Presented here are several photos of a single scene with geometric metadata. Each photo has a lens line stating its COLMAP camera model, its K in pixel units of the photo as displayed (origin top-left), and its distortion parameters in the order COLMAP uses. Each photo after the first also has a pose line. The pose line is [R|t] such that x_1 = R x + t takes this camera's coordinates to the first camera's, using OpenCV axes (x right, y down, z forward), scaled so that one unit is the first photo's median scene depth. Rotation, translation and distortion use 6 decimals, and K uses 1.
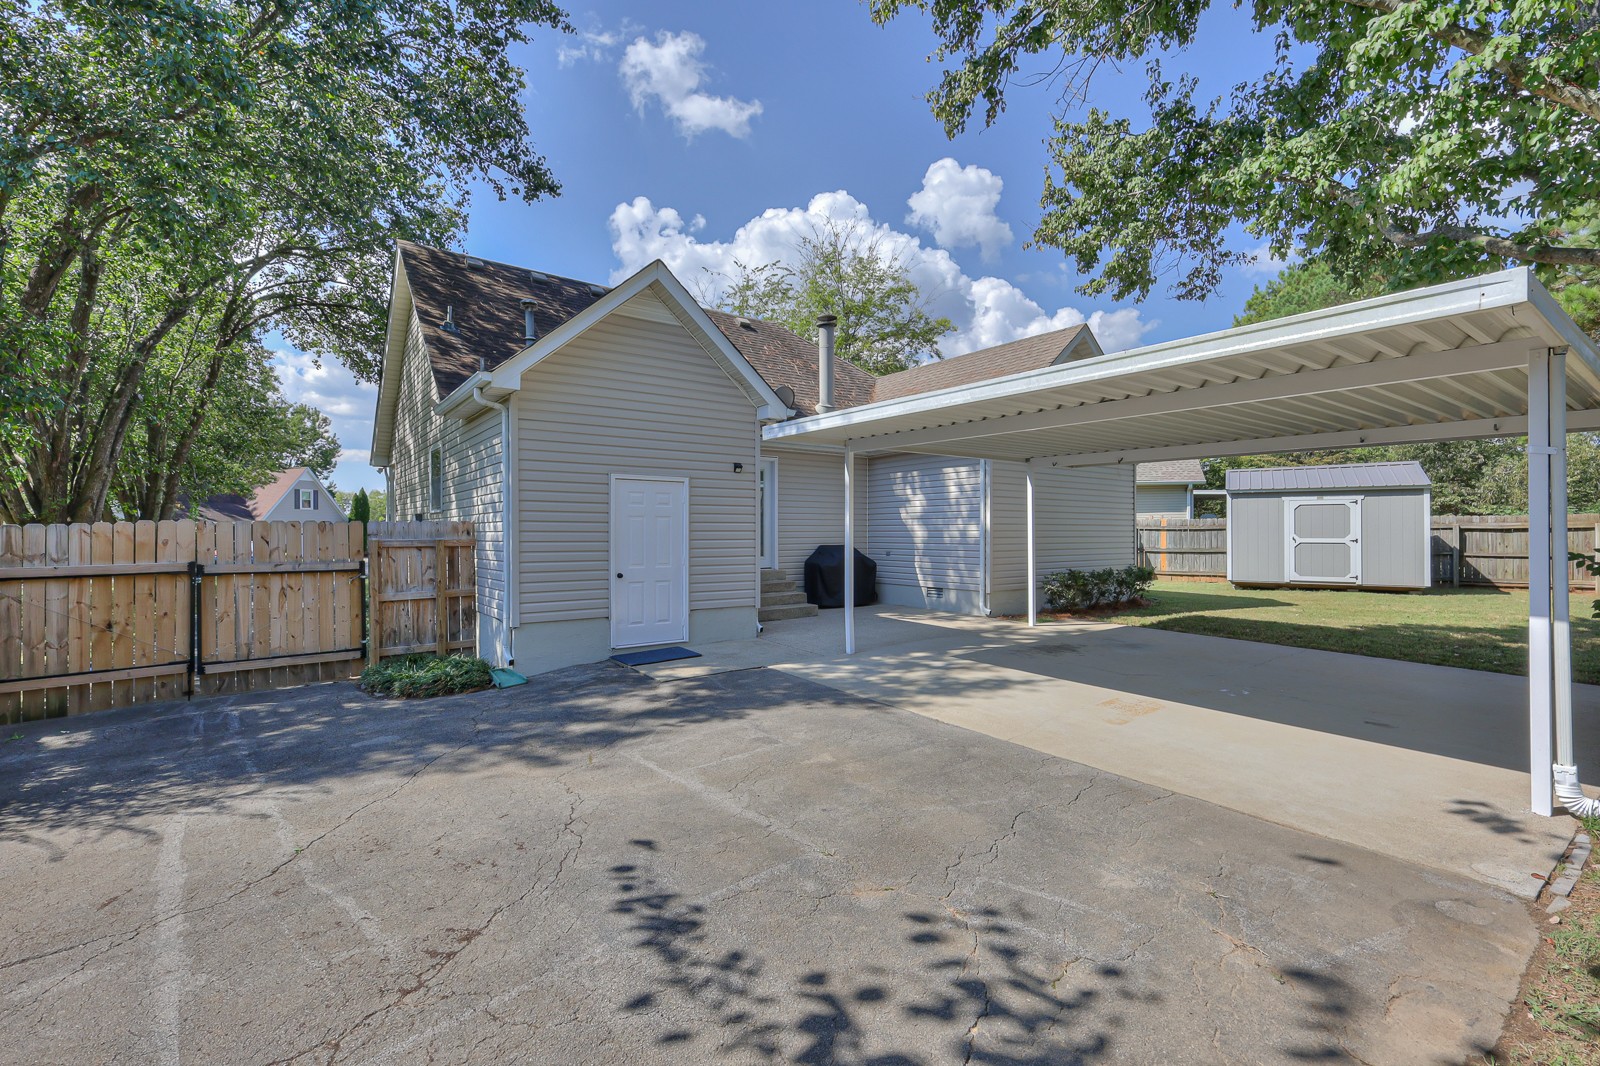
lens RADIAL K [[696.9, 0, 800.0], [0, 696.9, 533.0], [0, 0, 1]] dist [0.002358, -0.000098]
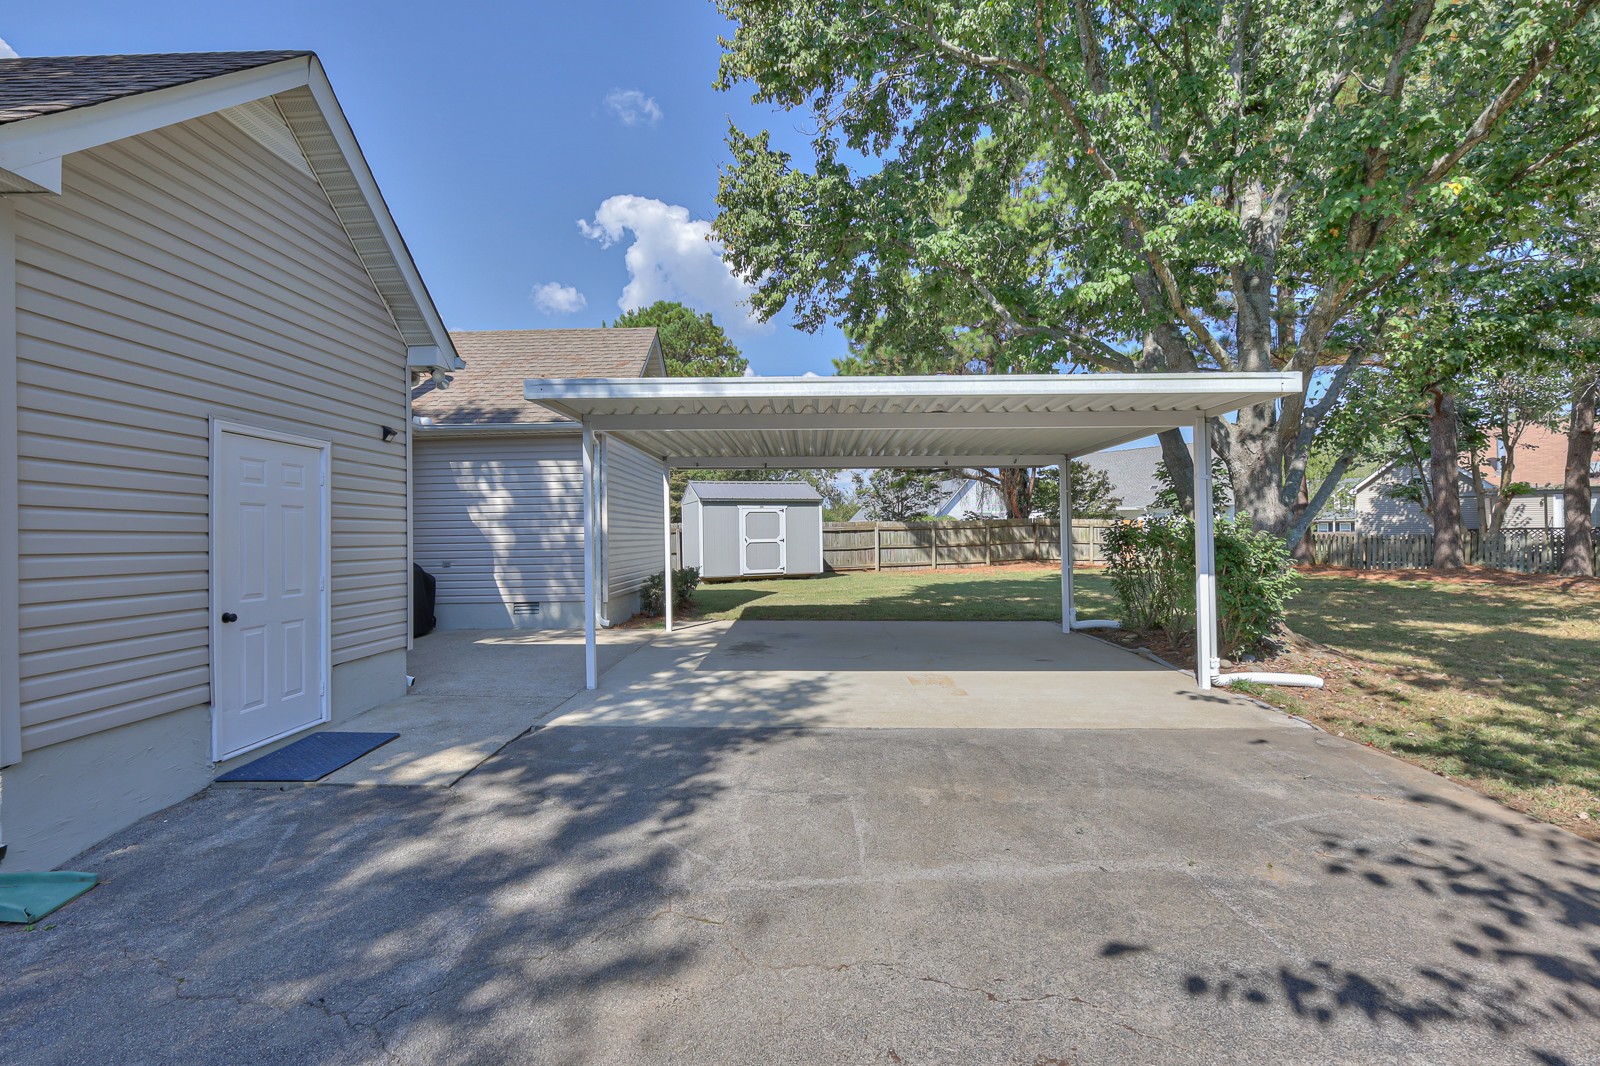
lens RADIAL K [[701.5, 0, 800.0], [0, 701.5, 533.0], [0, 0, 1]] dist [0.011941, -0.001279]
pose [[0.601924, -0.005472, 0.798535, -0.496712], [0.014567, 0.999885, -0.004129, 0.006207], [-0.798421, 0.014117, 0.601935, 0.406151]]
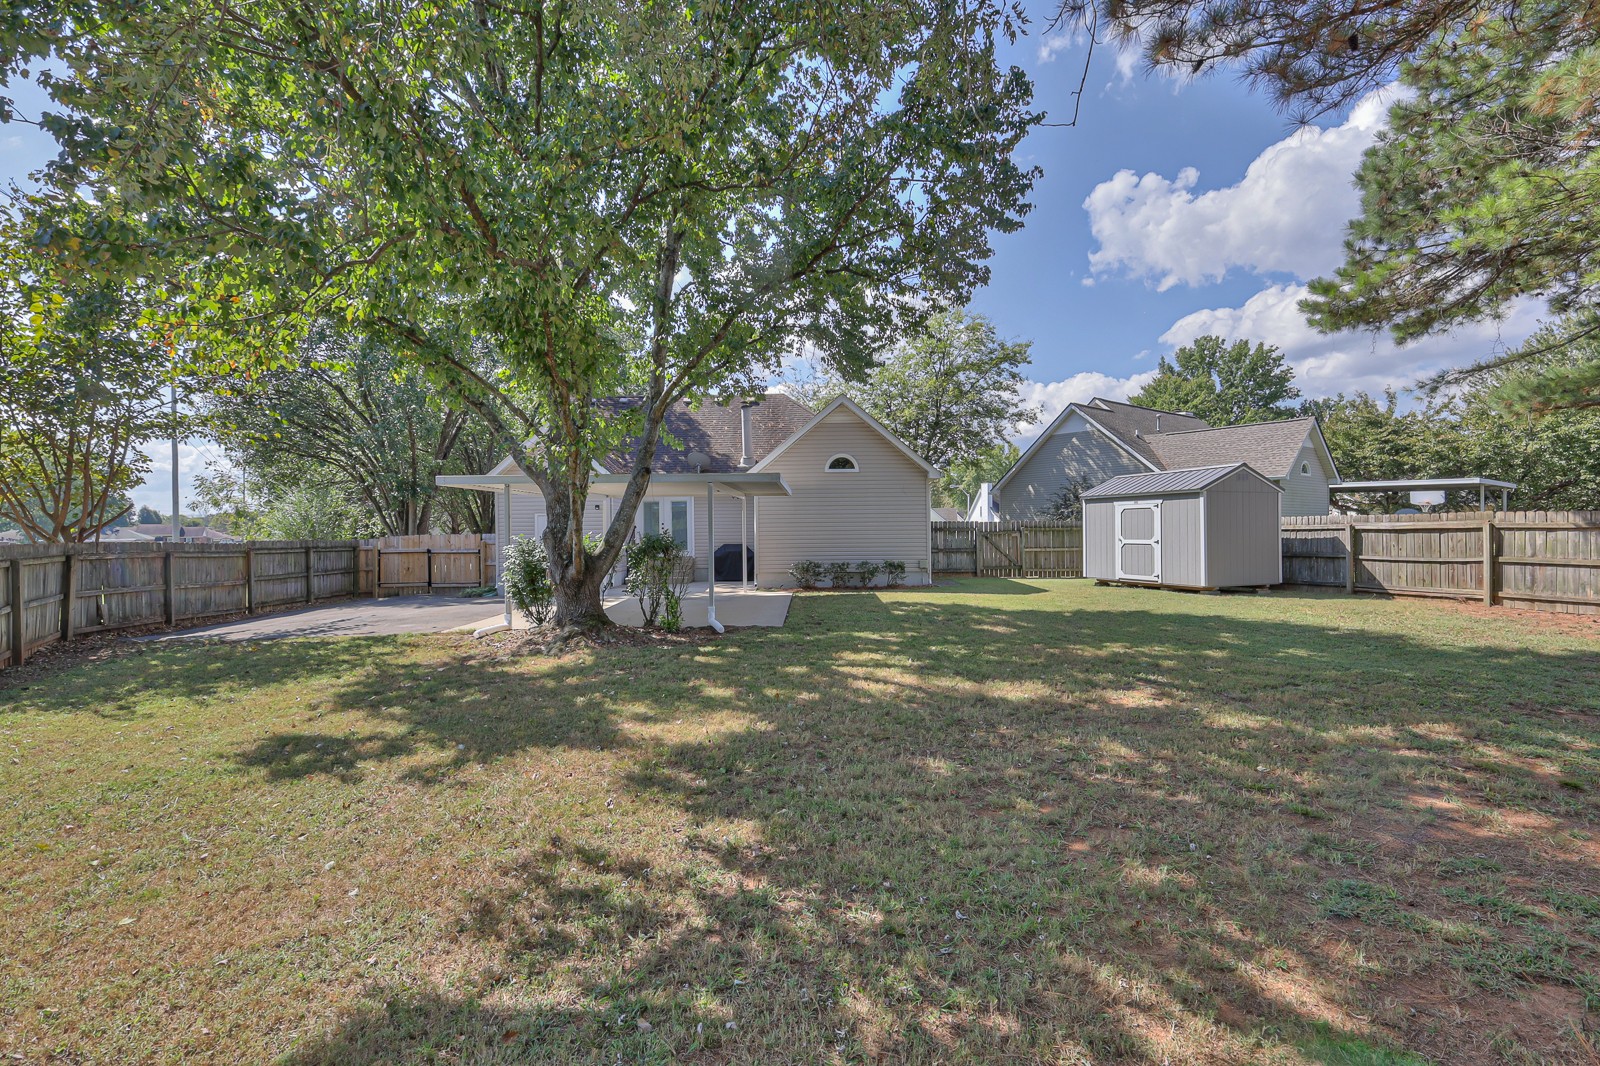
lens RADIAL K [[696.9, 0, 800.0], [0, 696.9, 533.0], [0, 0, 1]] dist [0.002358, -0.000098]
pose [[0.792733, -0.002520, -0.609563, 2.199277], [0.008163, 0.999946, 0.006481, -0.031262], [0.609514, -0.010114, 0.792711, -0.388642]]
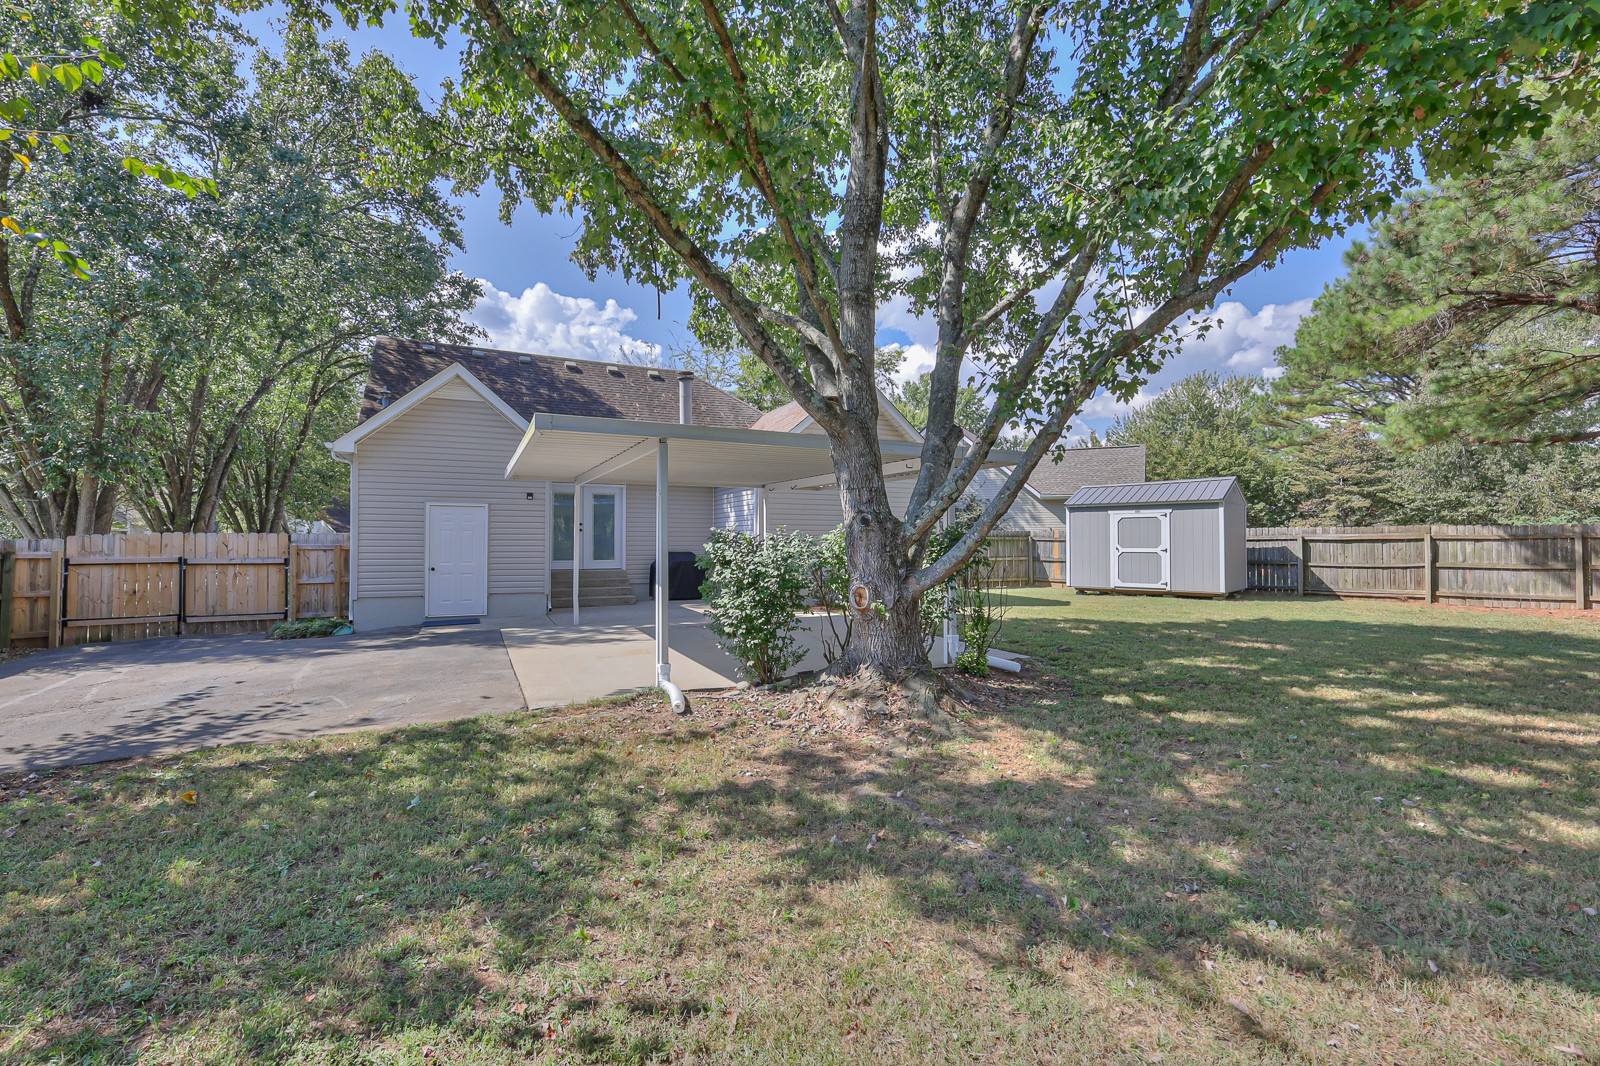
lens RADIAL K [[696.9, 0, 800.0], [0, 696.9, 533.0], [0, 0, 1]] dist [0.002358, -0.000098]
pose [[0.981313, 0.000124, -0.192420, 0.964216], [-0.003031, 0.999886, -0.014812, 0.003102], [0.192396, 0.015119, 0.981201, -0.399115]]
